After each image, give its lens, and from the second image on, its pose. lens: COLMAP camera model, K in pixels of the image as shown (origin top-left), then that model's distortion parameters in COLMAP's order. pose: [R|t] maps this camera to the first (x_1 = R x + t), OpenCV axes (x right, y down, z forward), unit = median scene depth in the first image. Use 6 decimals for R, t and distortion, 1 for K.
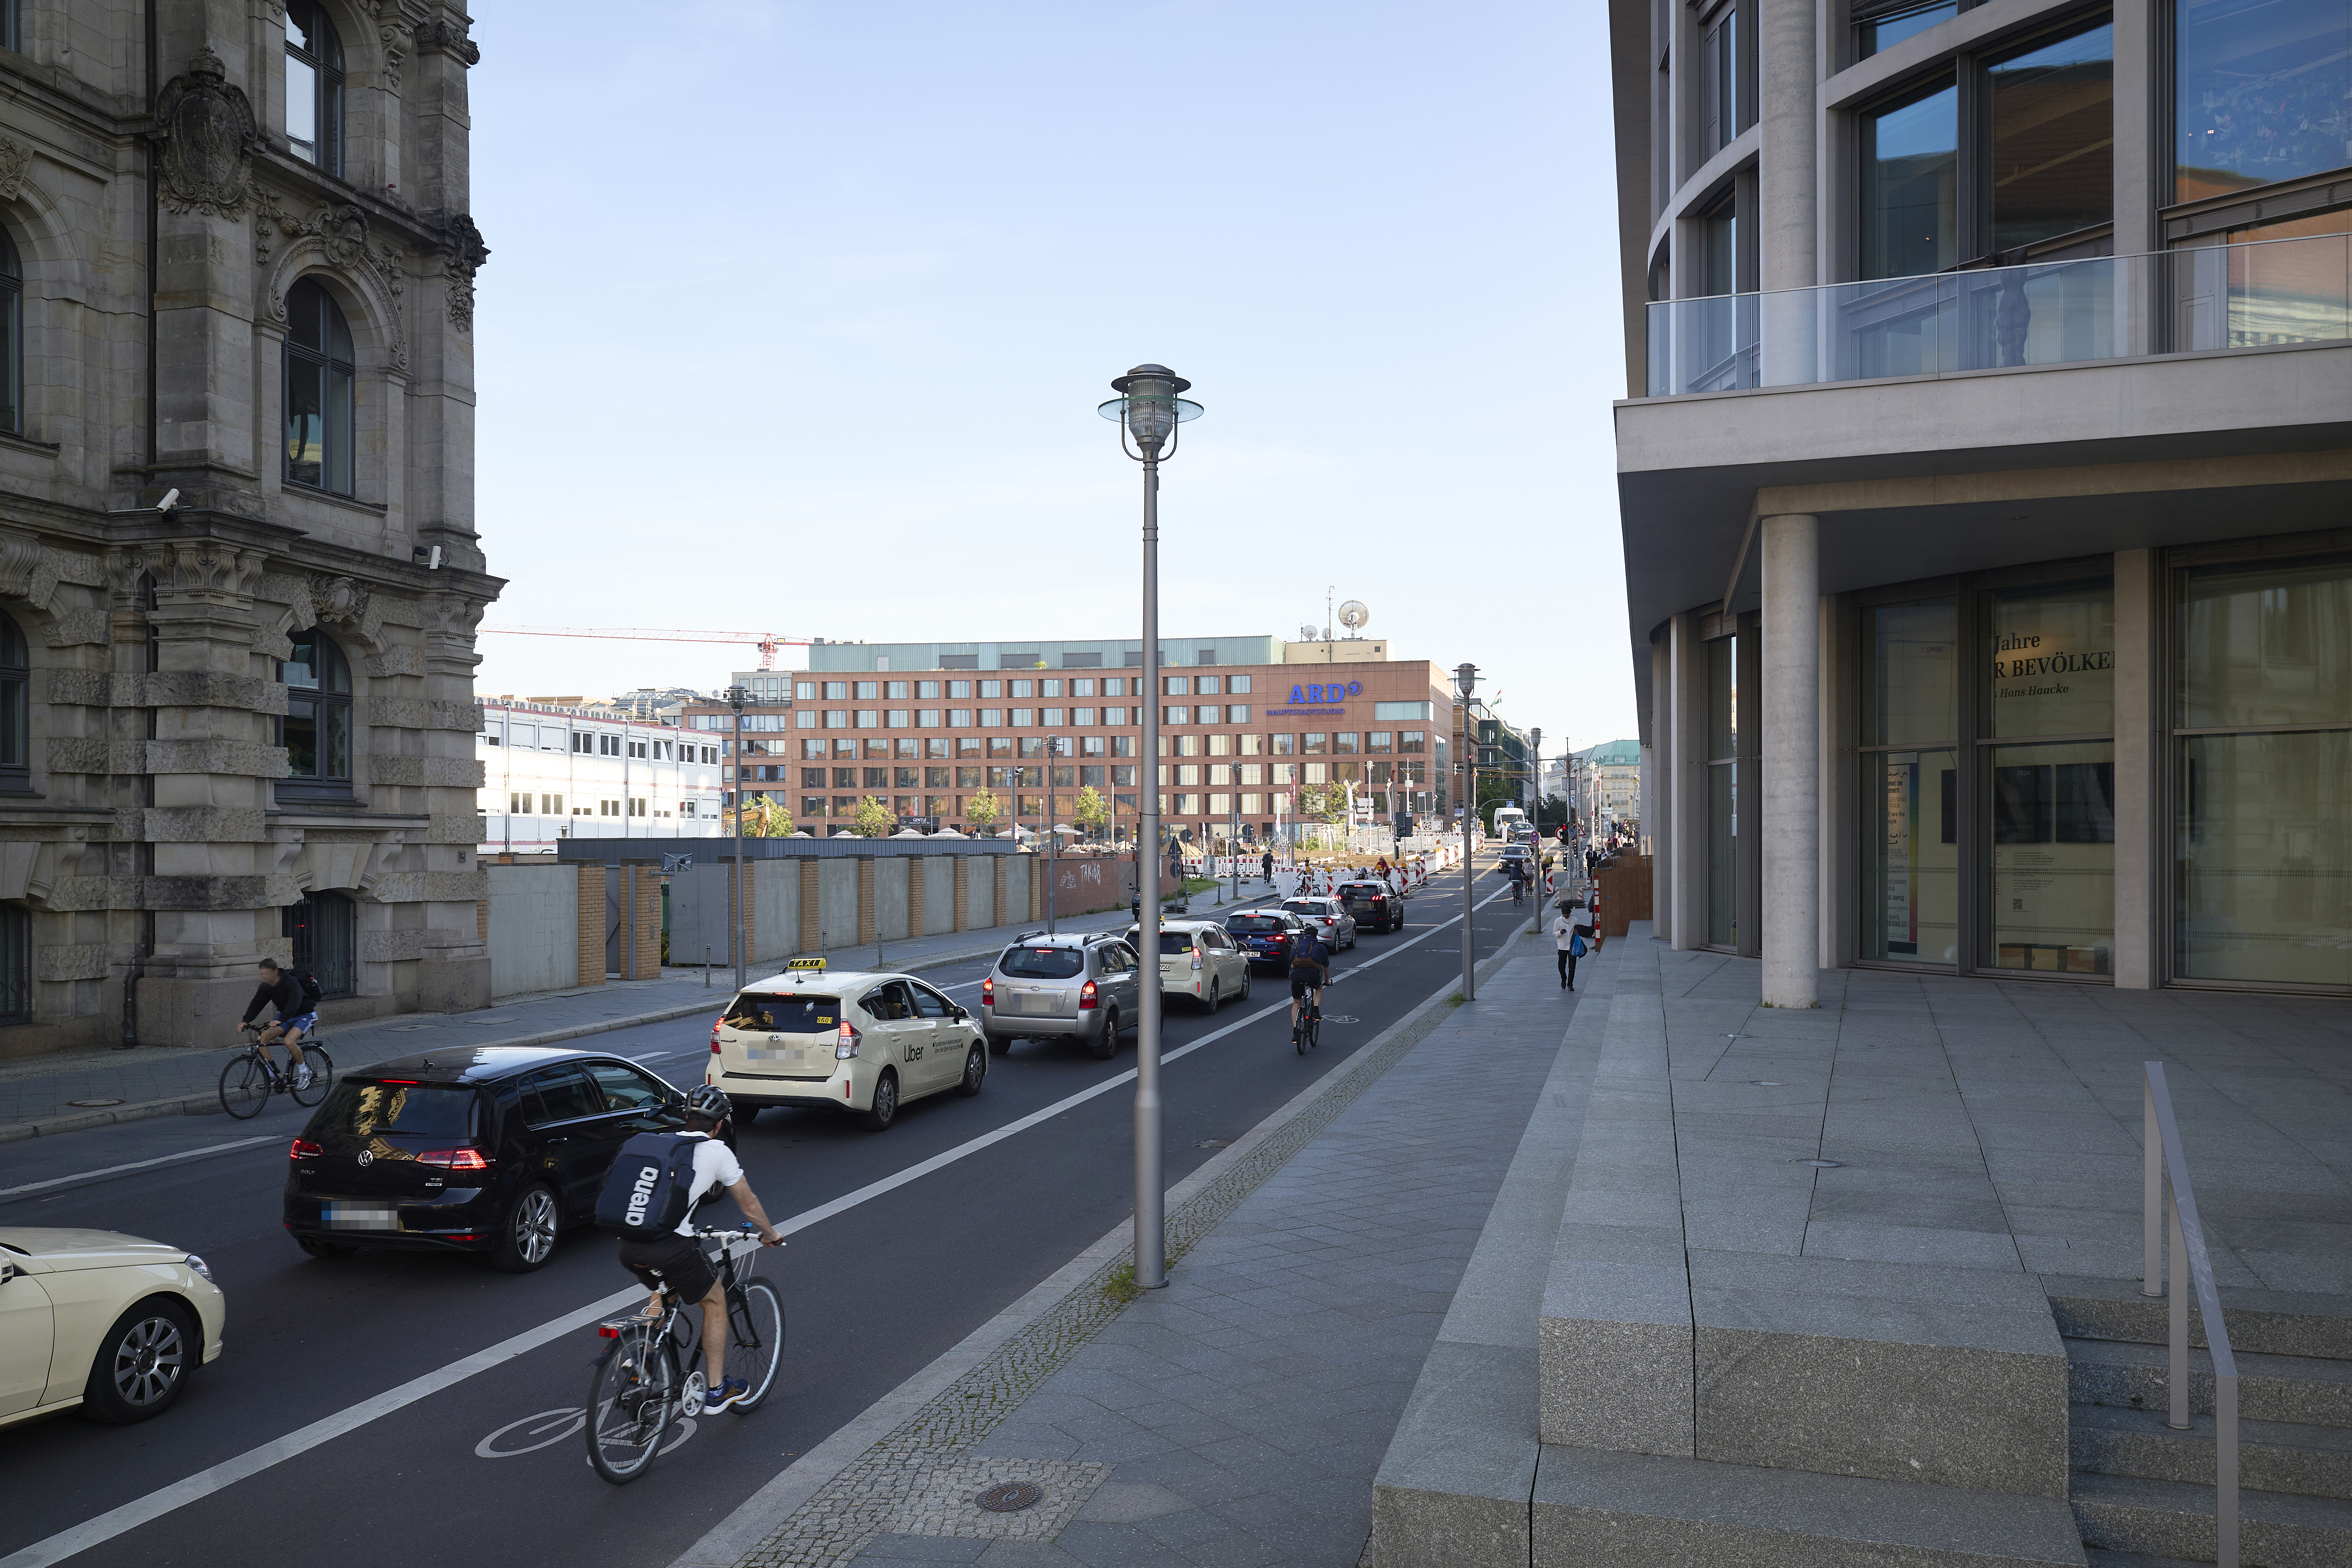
lens RADIAL K [[1825.6, 0, 1180.9], [0, 1825.6, 889.4], [0, 0, 1]] dist [0.000071, -0.001558]
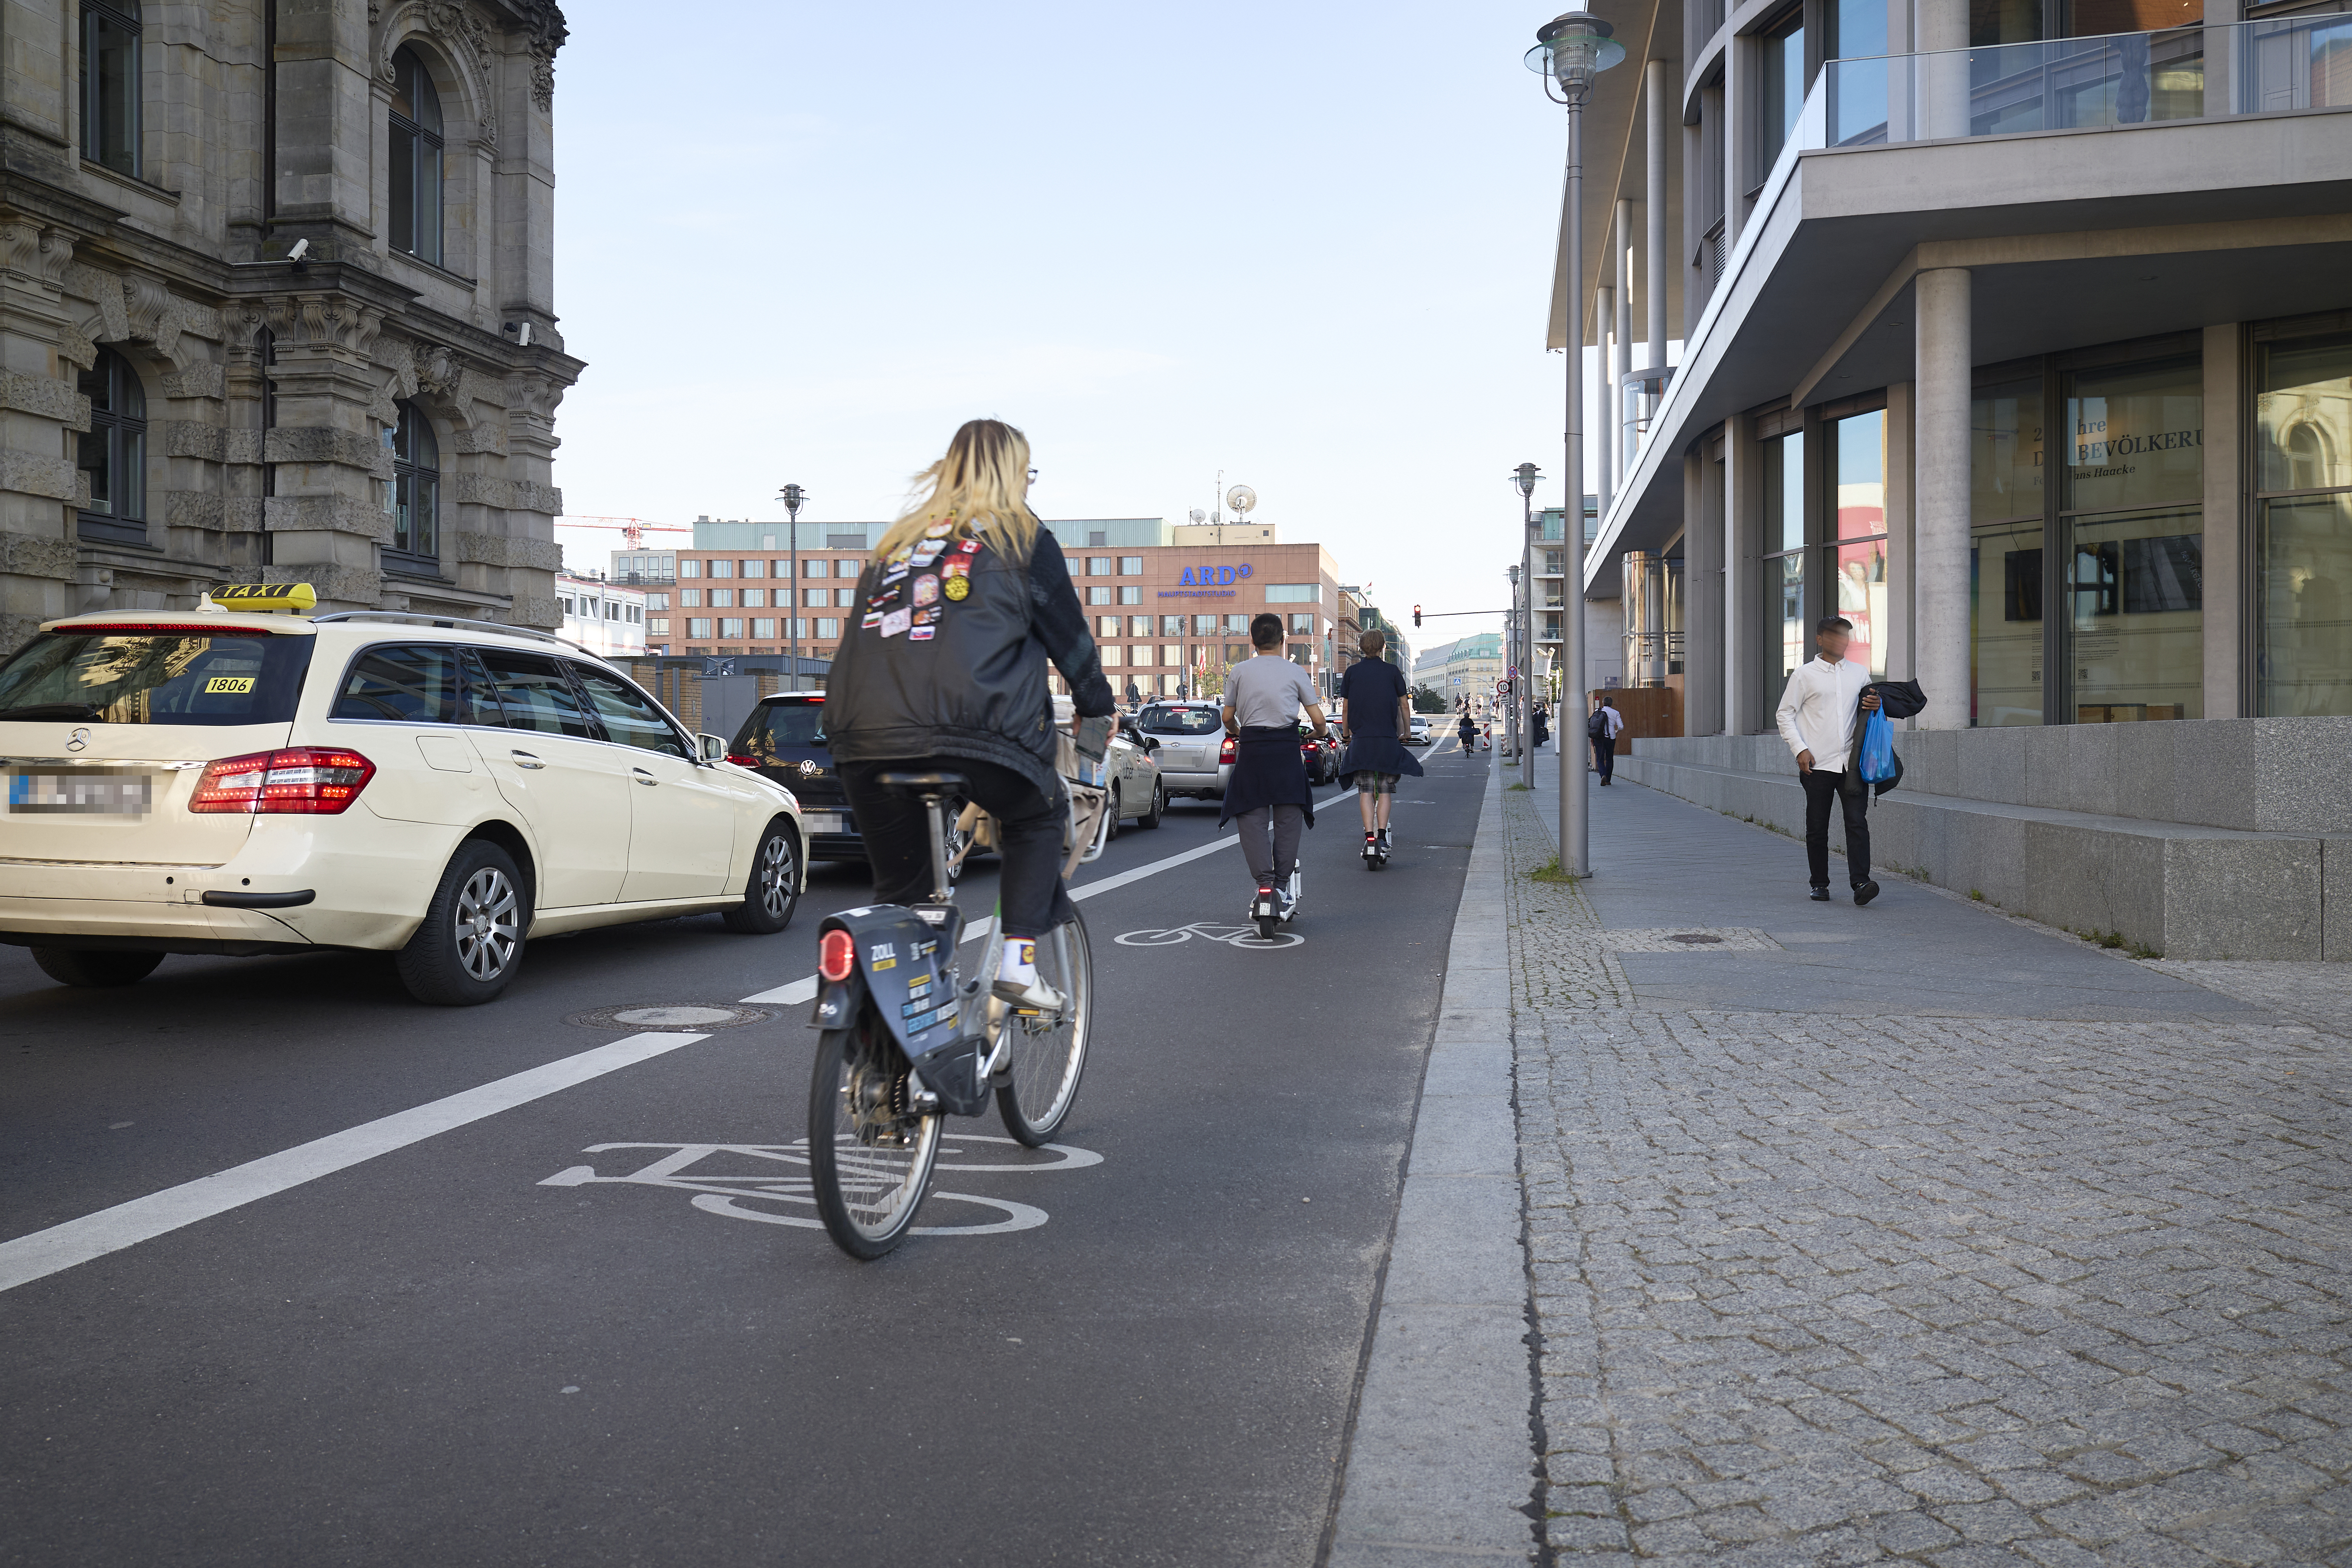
lens RADIAL K [[1824.5, 0, 1176.0], [0, 1824.5, 784.0], [0, 0, 1]] dist [-0.001966, 0.002470]
pose [[0.997106, 0.000419, 0.076026, -0.141086], [-0.000263, 0.999998, -0.002066, 0.070488], [-0.076027, 0.002040, 0.997104, -0.018496]]
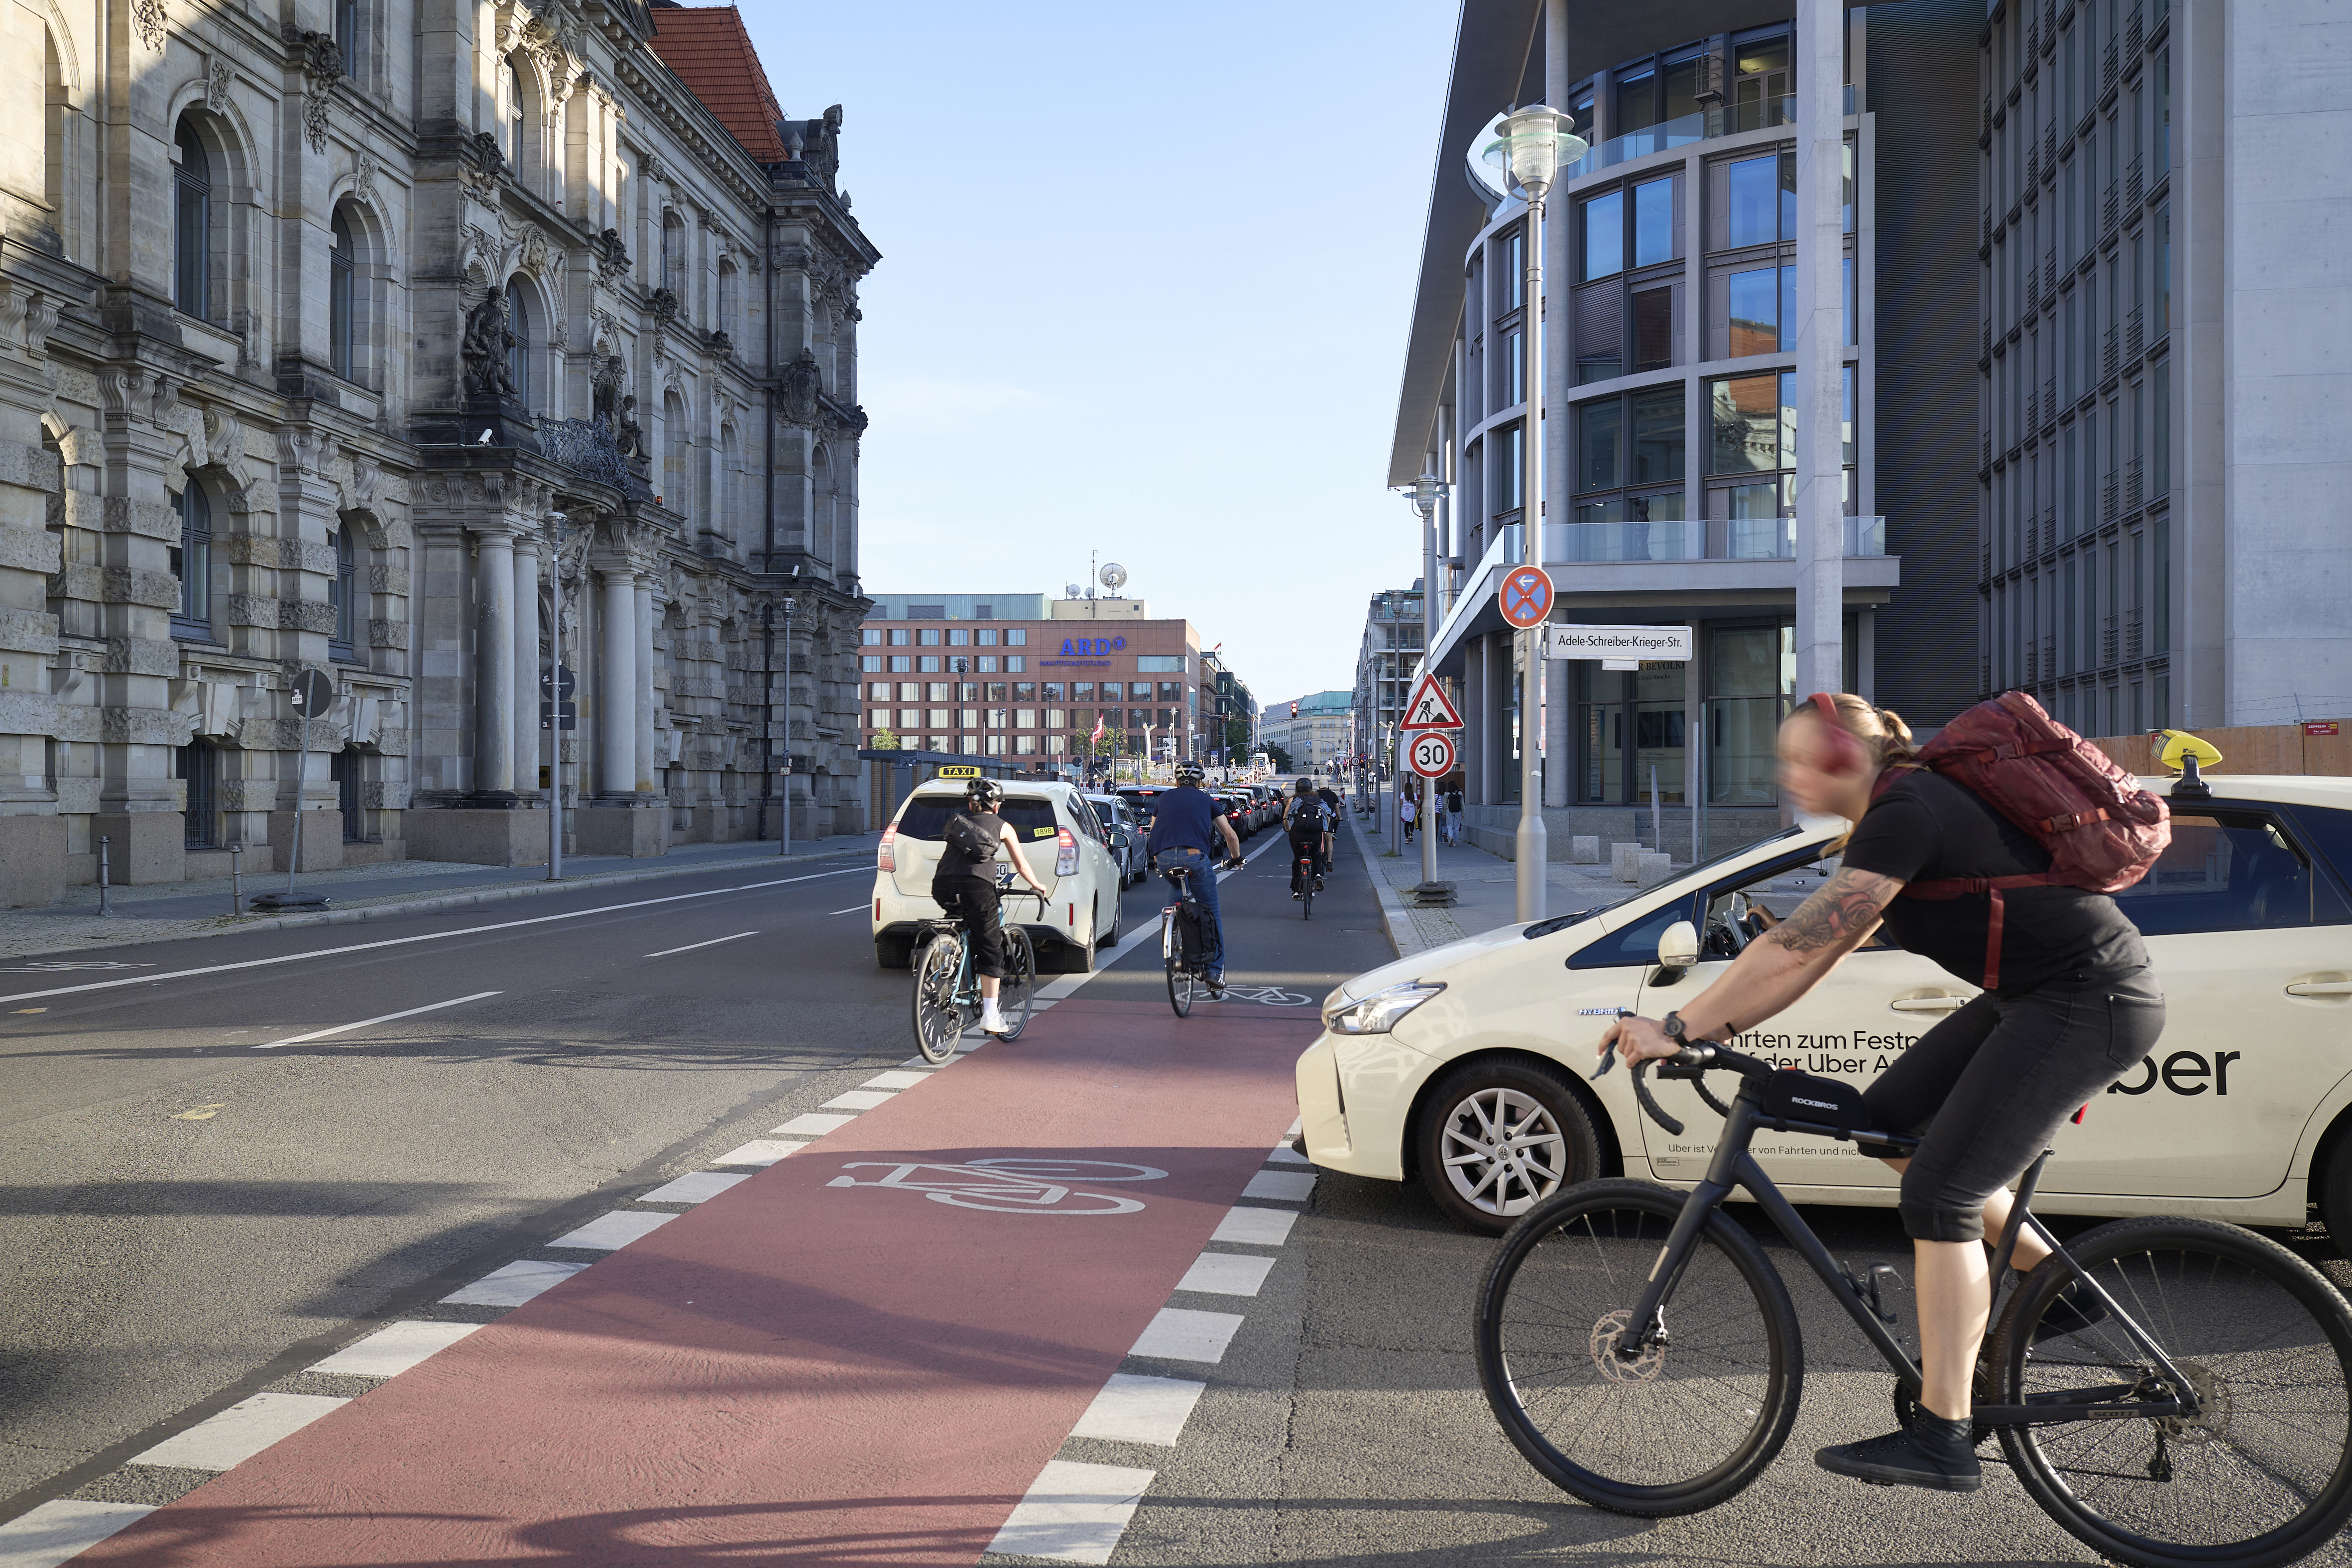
lens RADIAL K [[1883.5, 0, 1180.7], [0, 1883.5, 828.2], [0, 0, 1]] dist [0.001818, -0.007472]
pose [[0.985926, 0.001883, 0.167170, -0.436019], [-0.000790, 0.999978, -0.006605, 0.080634], [-0.167179, 0.006380, 0.985906, -1.047883]]
